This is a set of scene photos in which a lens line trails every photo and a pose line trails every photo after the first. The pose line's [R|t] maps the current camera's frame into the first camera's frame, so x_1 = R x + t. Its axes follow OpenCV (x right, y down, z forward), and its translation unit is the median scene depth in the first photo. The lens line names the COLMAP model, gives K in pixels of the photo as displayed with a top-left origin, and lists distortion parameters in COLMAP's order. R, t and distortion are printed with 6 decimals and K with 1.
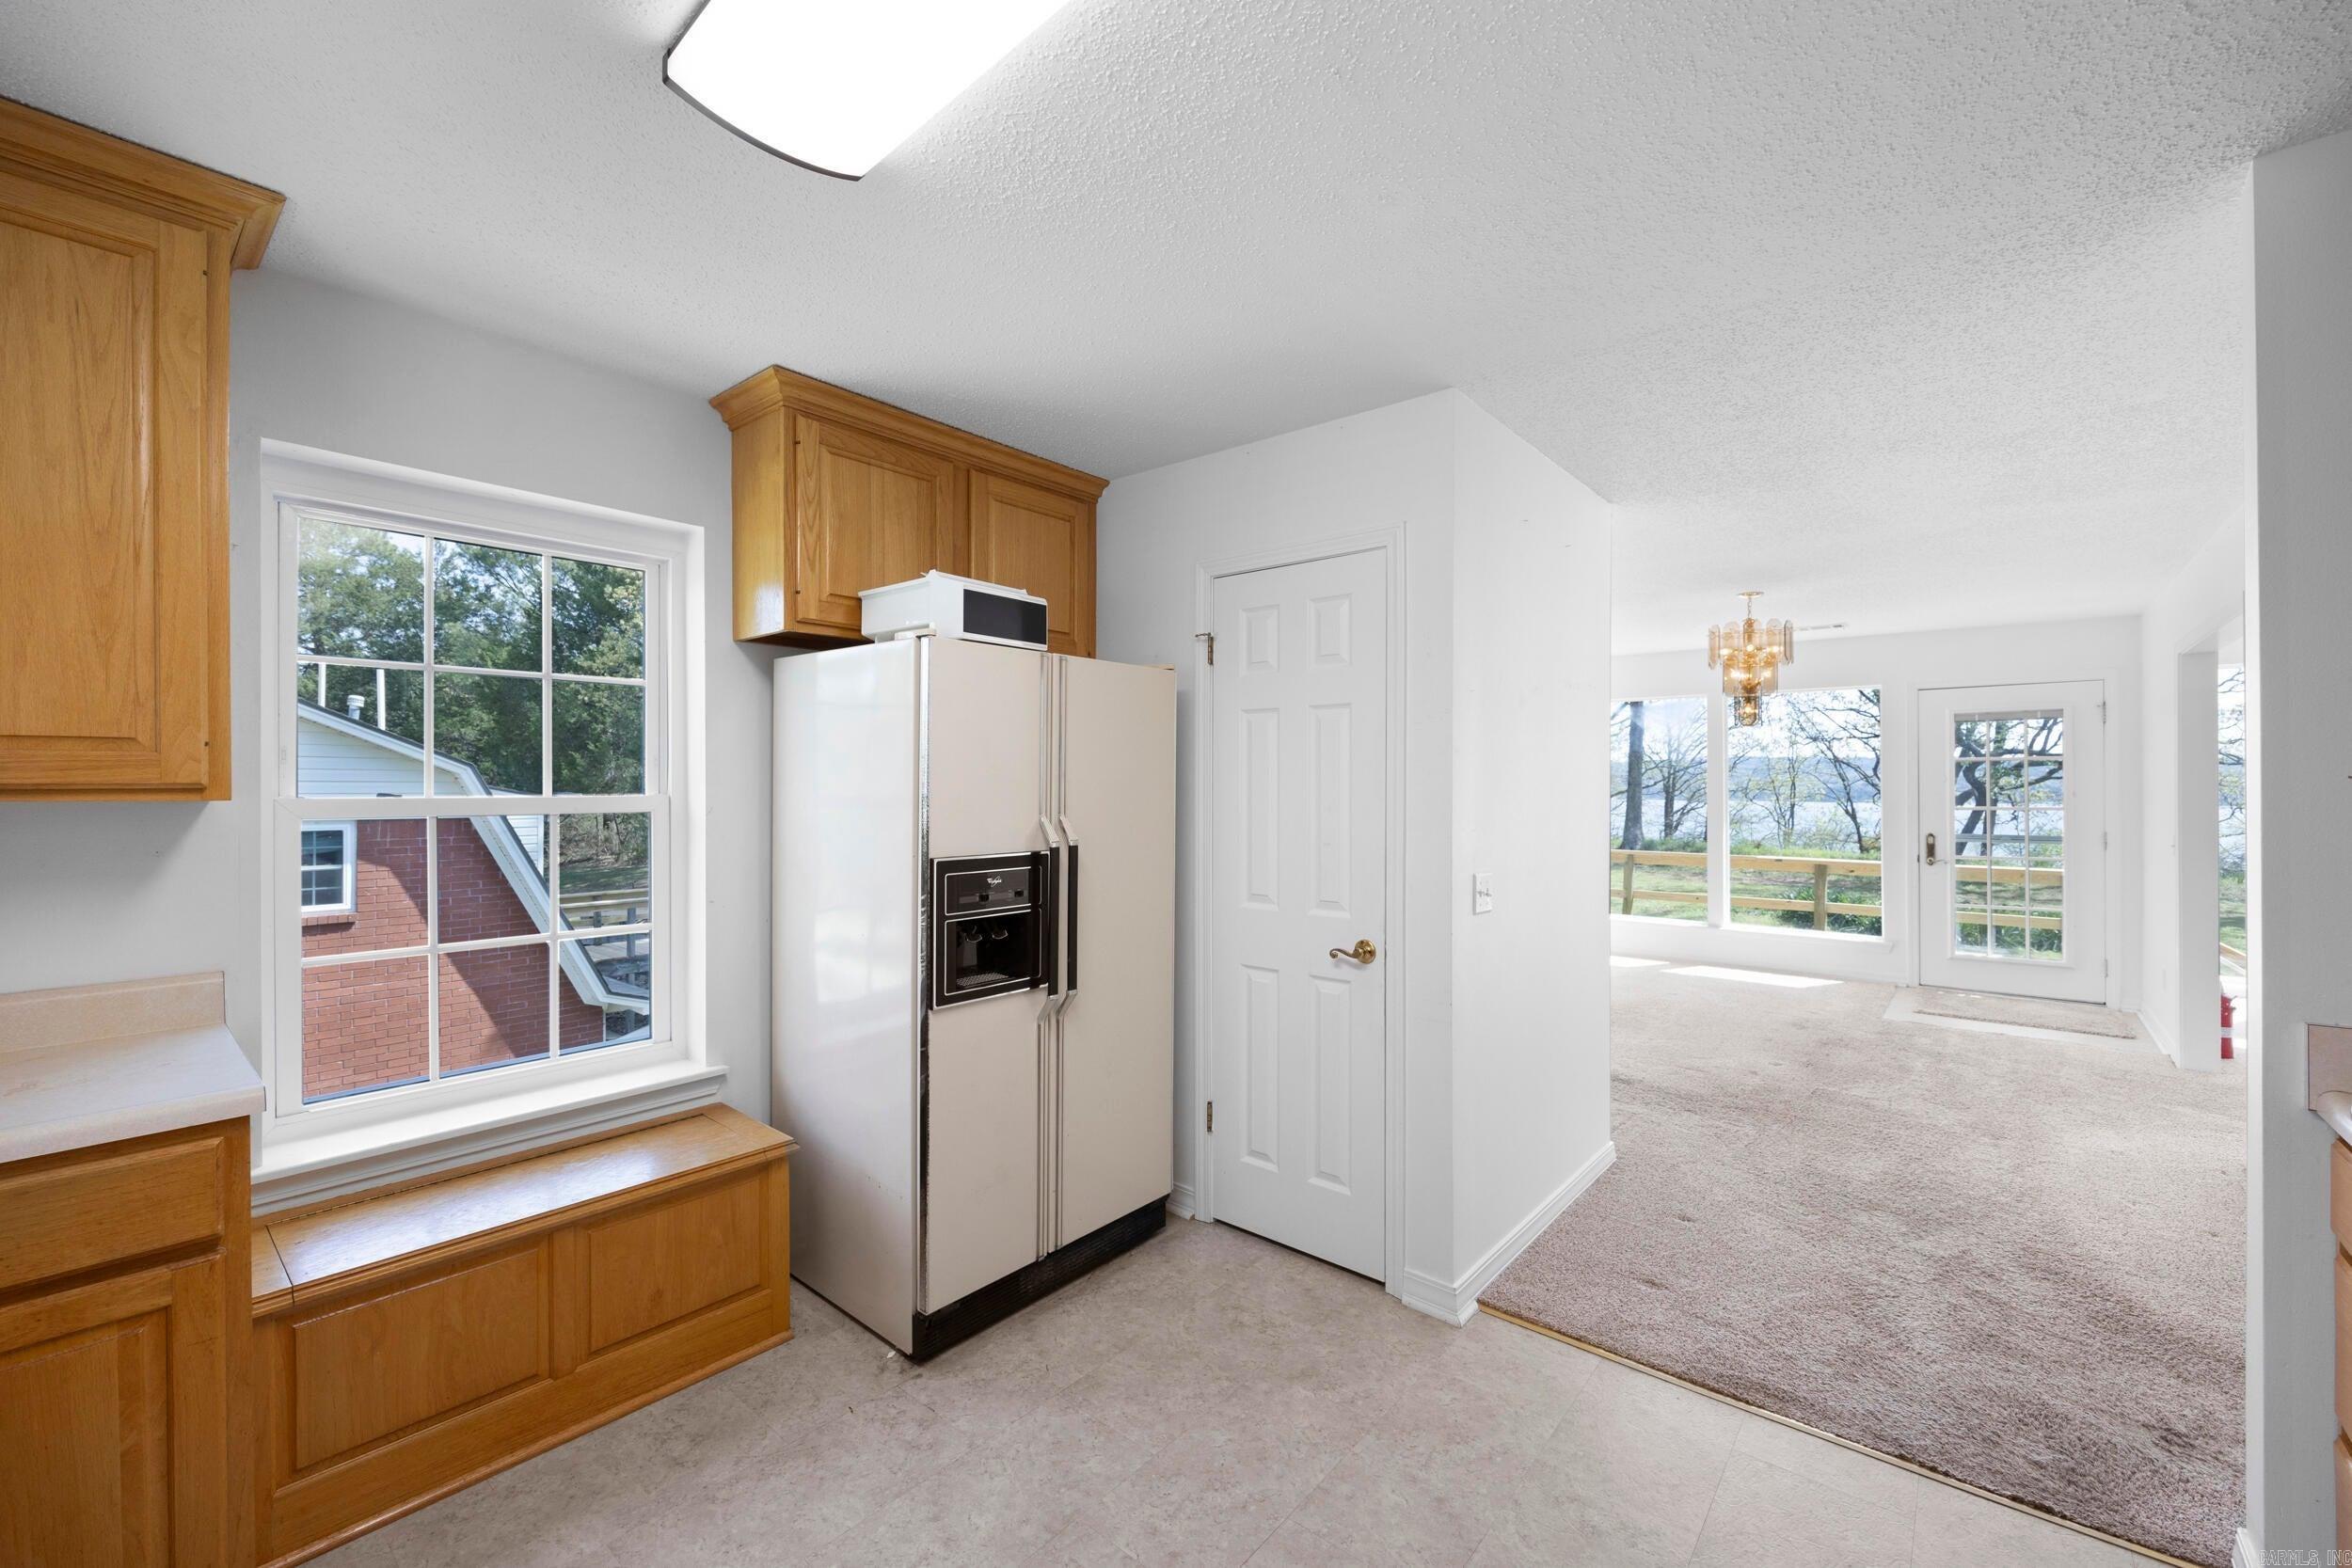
lens RADIAL K [[941.0, 0, 1195.0], [0, 941.0, 790.7], [0, 0, 1]] dist [-0.000045, 0.000017]
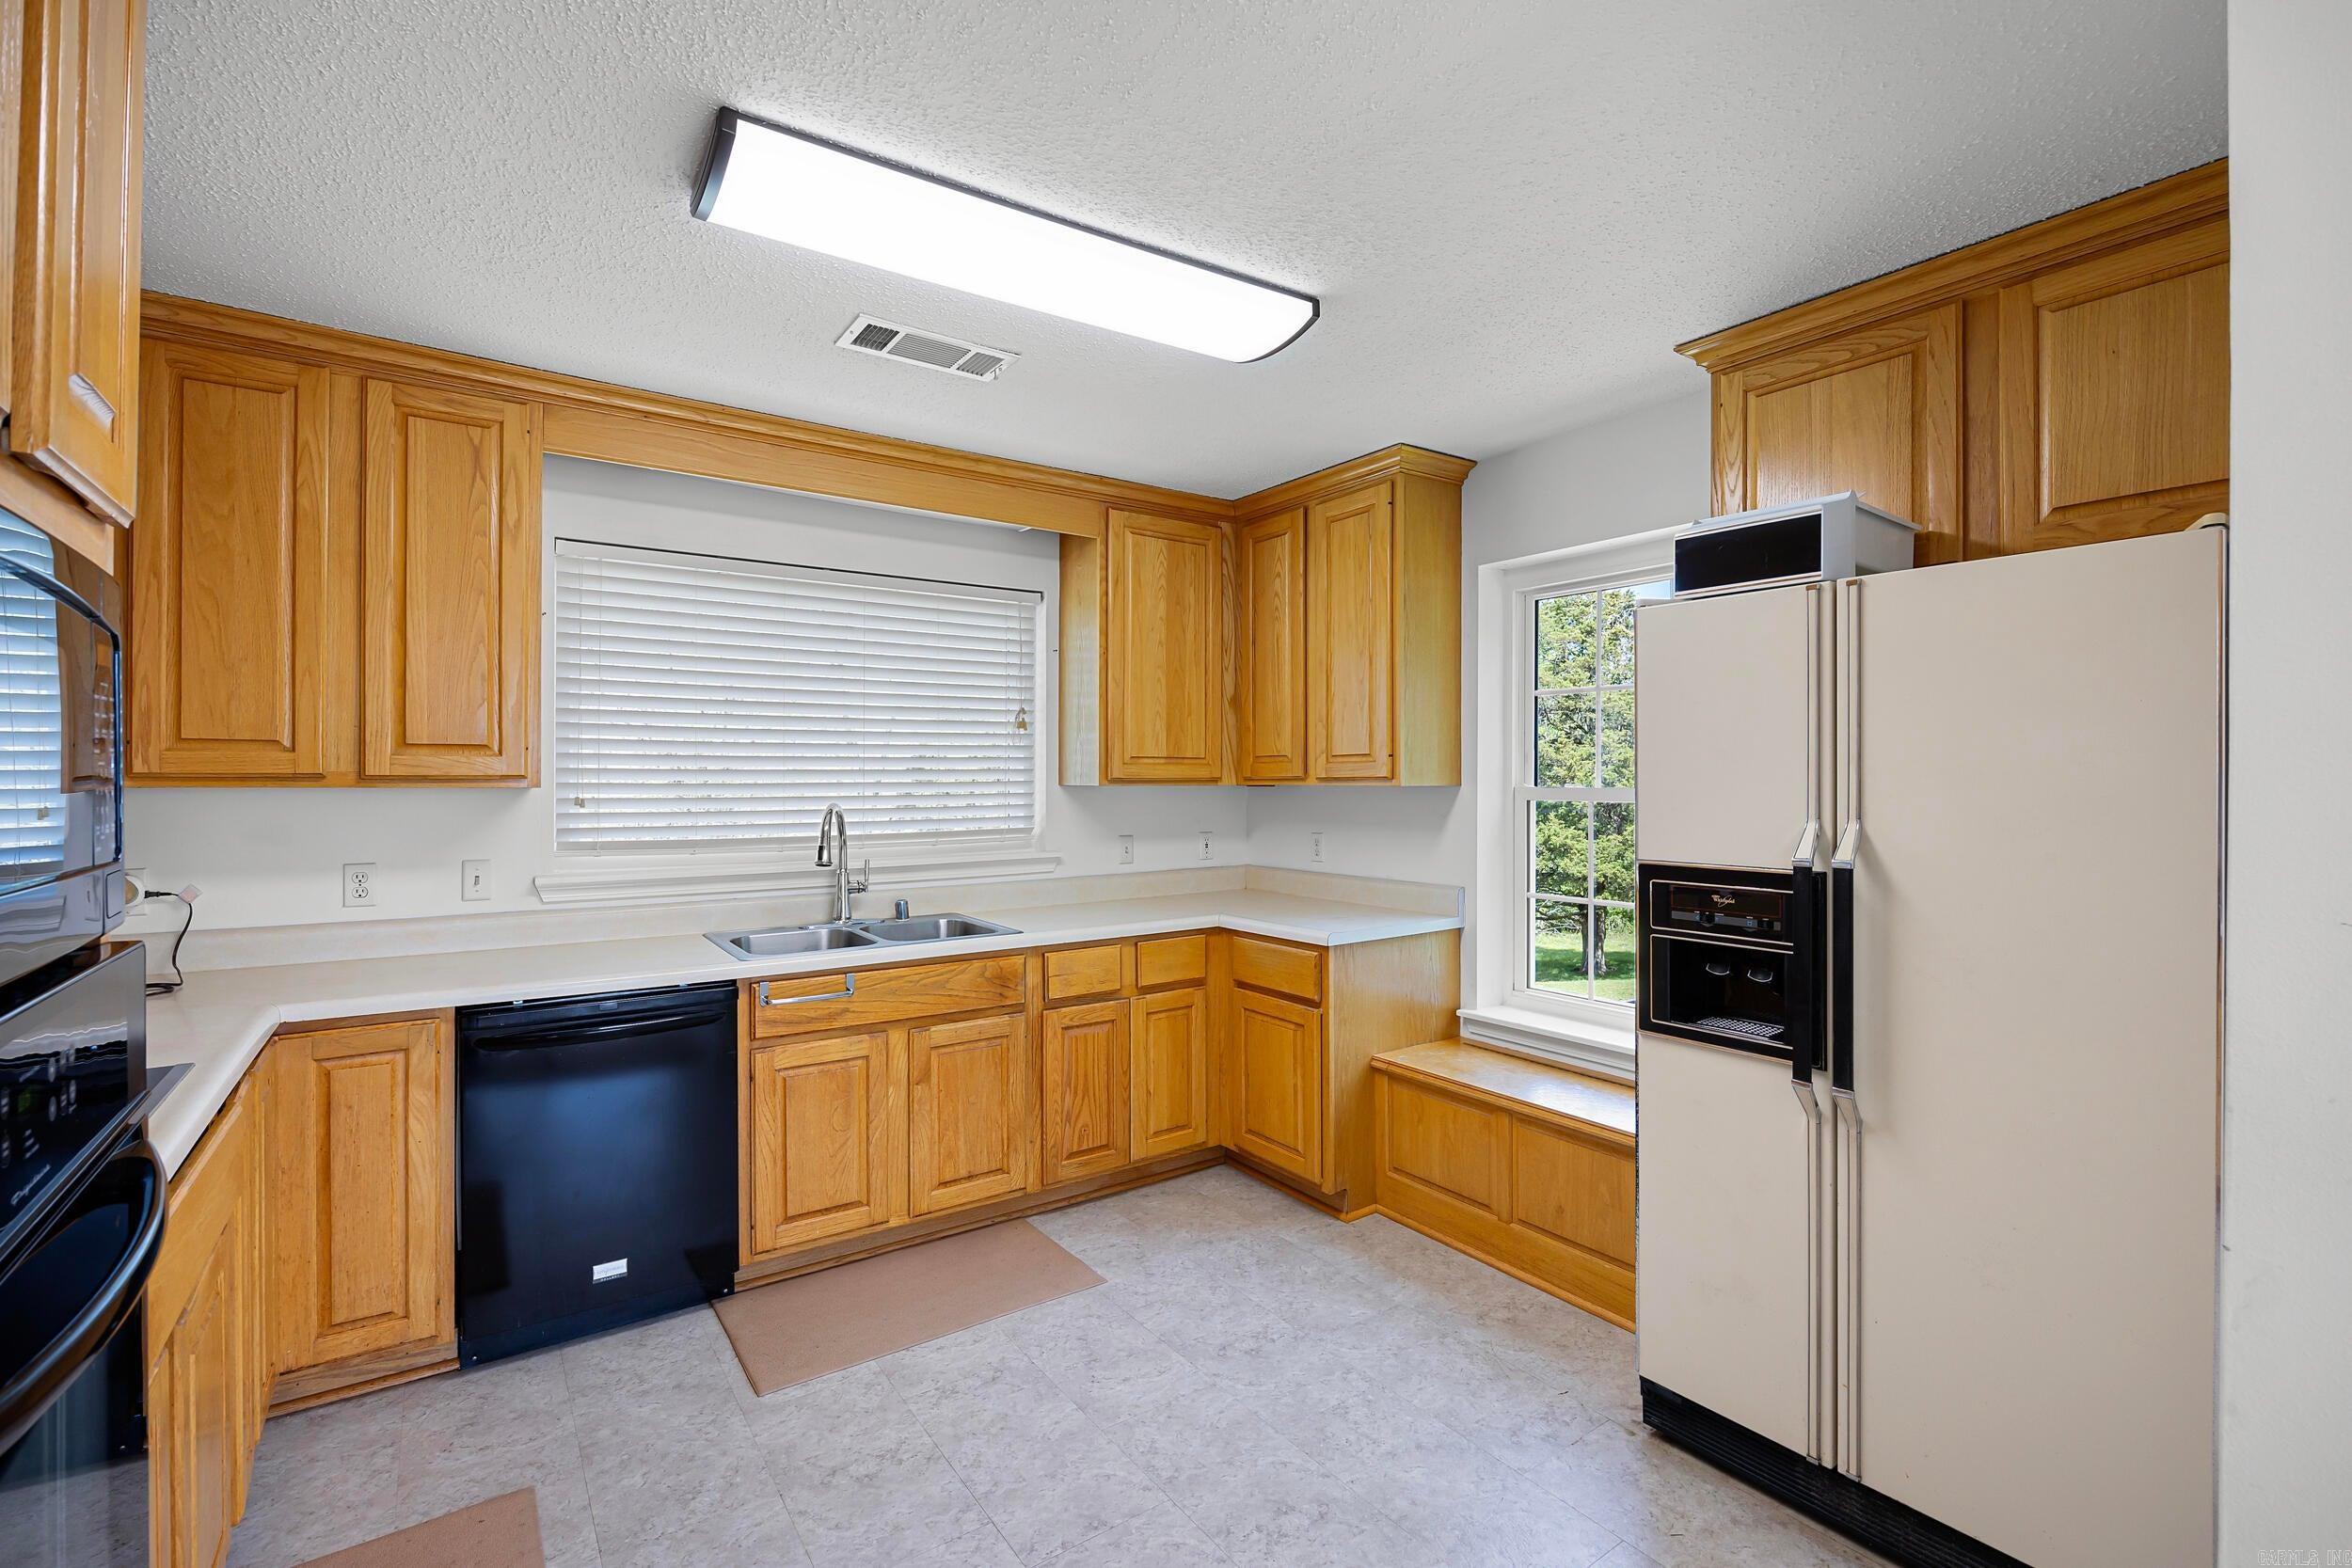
lens RADIAL K [[1027.6, 0, 1173.7], [0, 1027.6, 777.4], [0, 0, 1]] dist [-0.017865, 0.000277]
pose [[-0.260626, -0.002488, -0.965437, 0.691529], [-0.005467, 0.999984, -0.001101, -0.001721], [0.965424, 0.004991, -0.260635, 0.753278]]
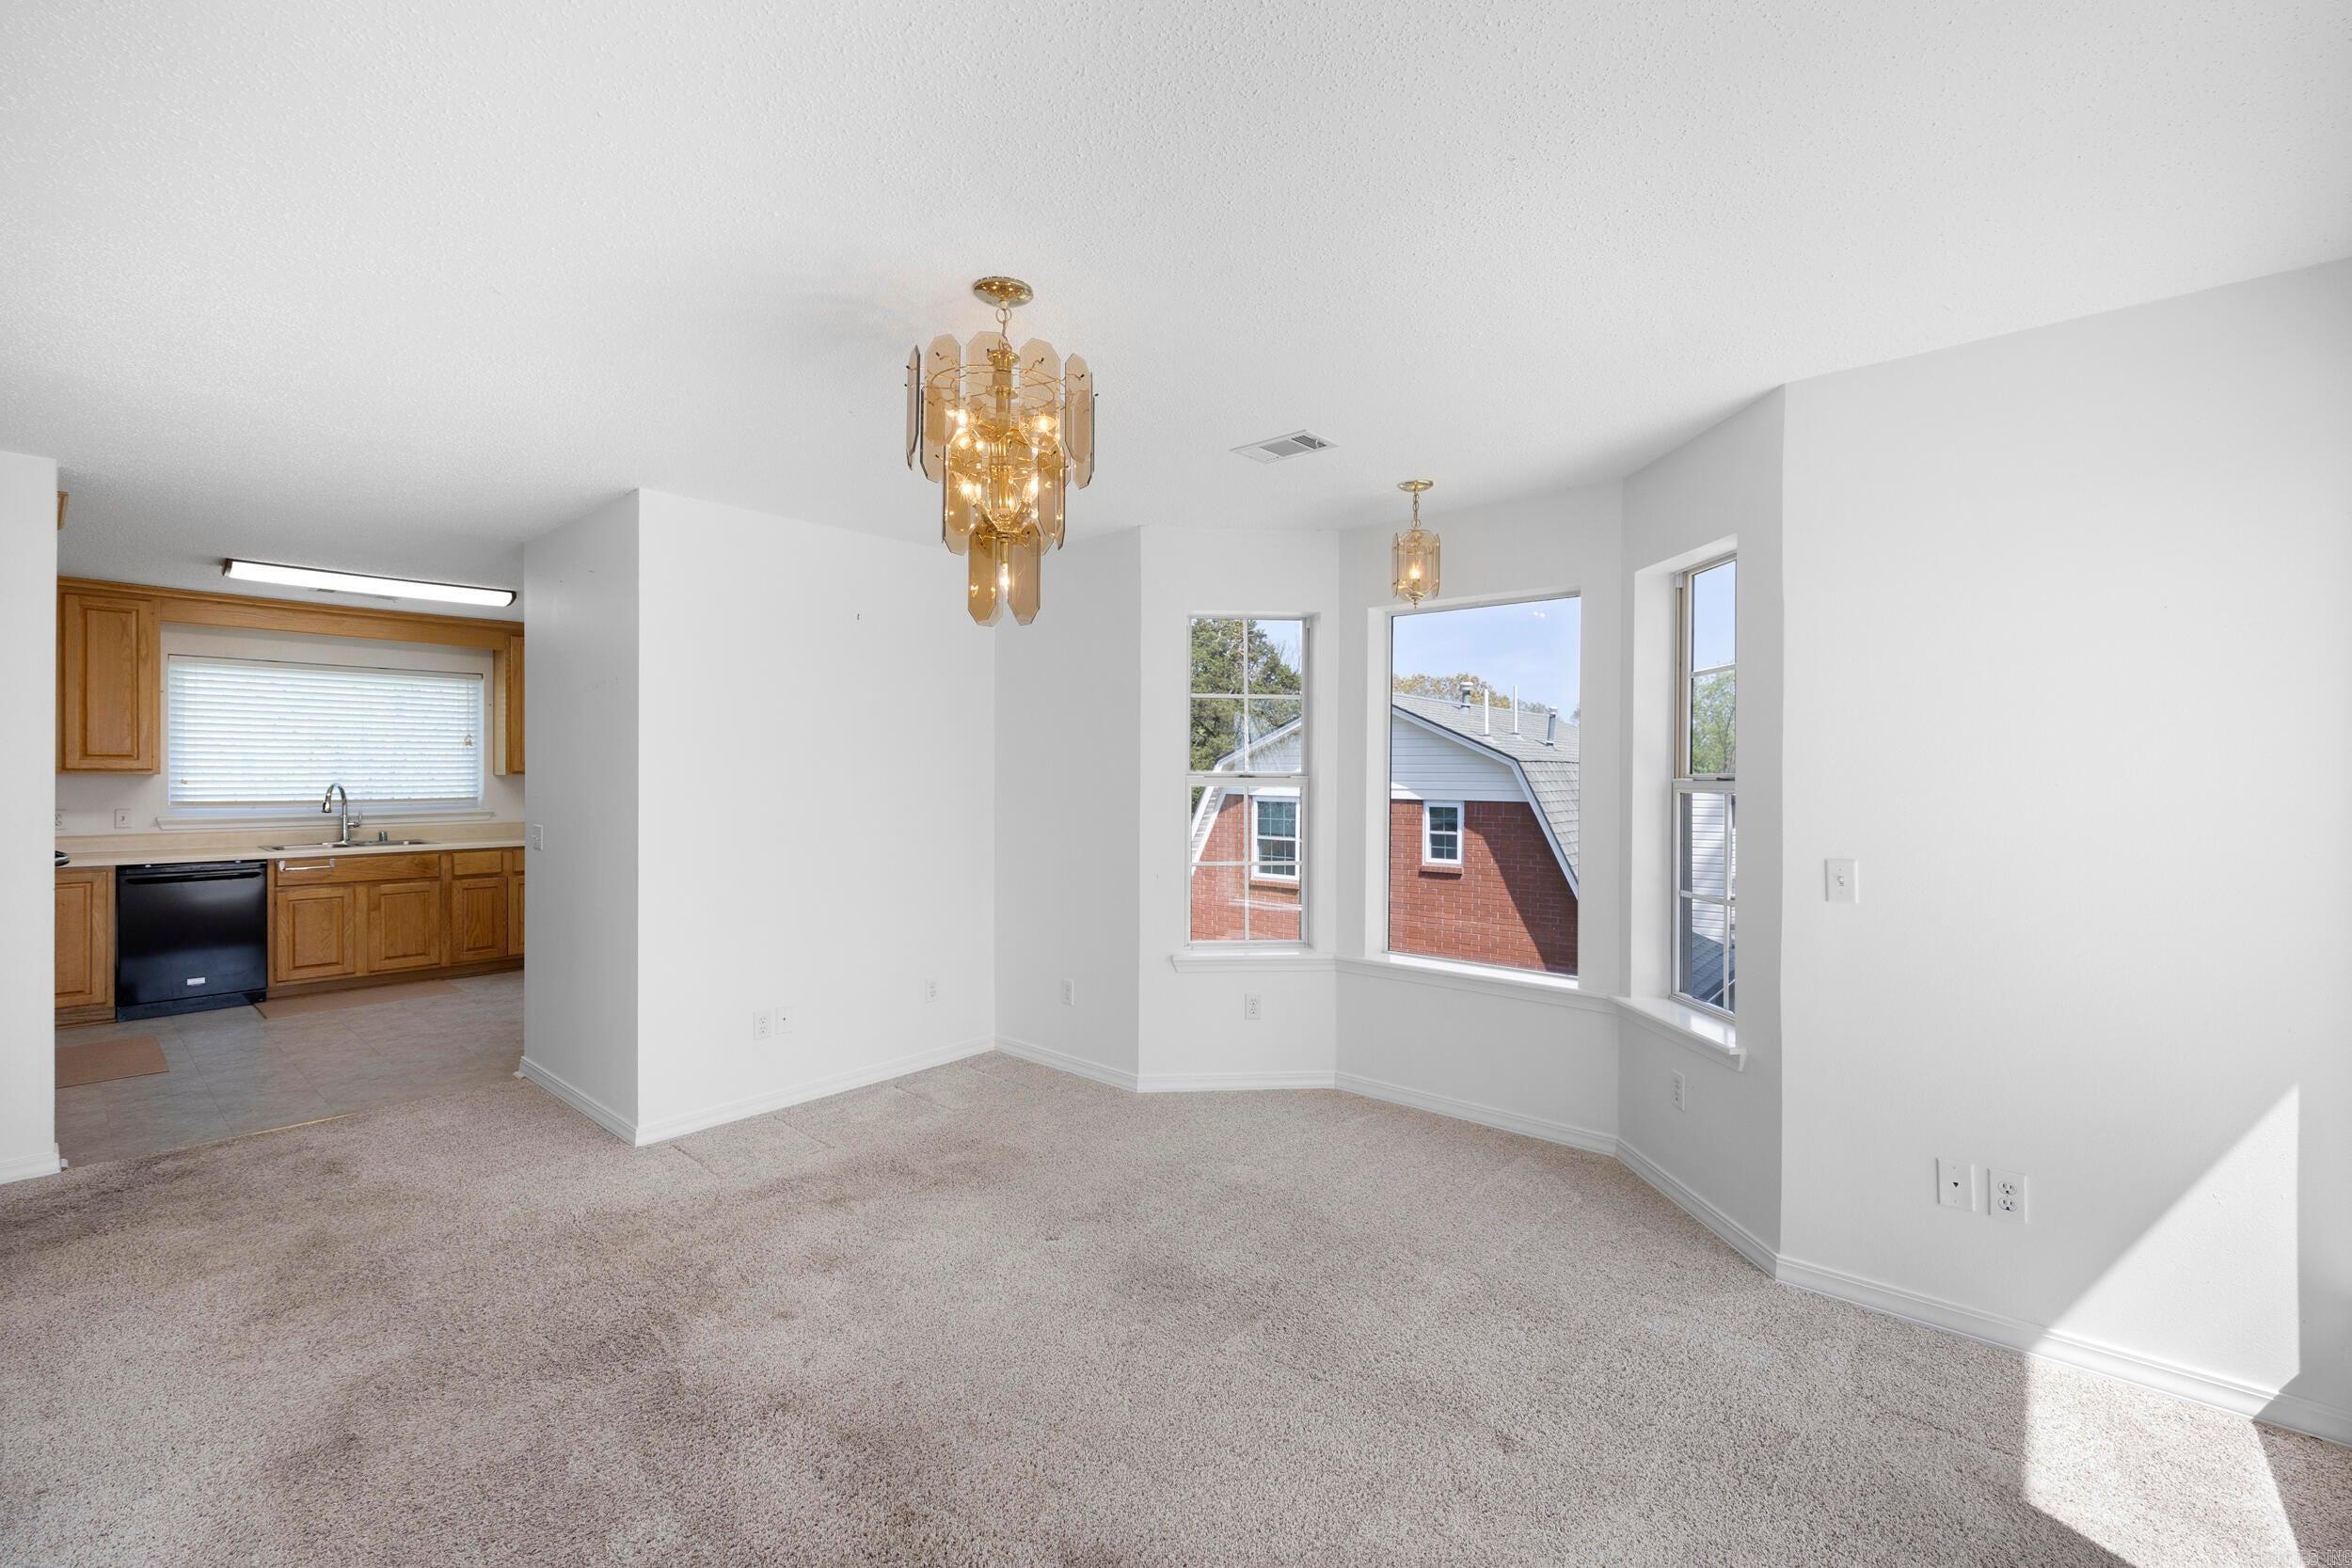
lens RADIAL K [[993.1, 0, 1177.5], [0, 993.1, 778.2], [0, 0, 1]] dist [0.001456, -0.000077]
pose [[-0.021955, 0.002230, -0.999756, 0.779508], [-0.007174, 0.999971, 0.002388, -0.001746], [0.999733, 0.007225, -0.021938, 0.847247]]
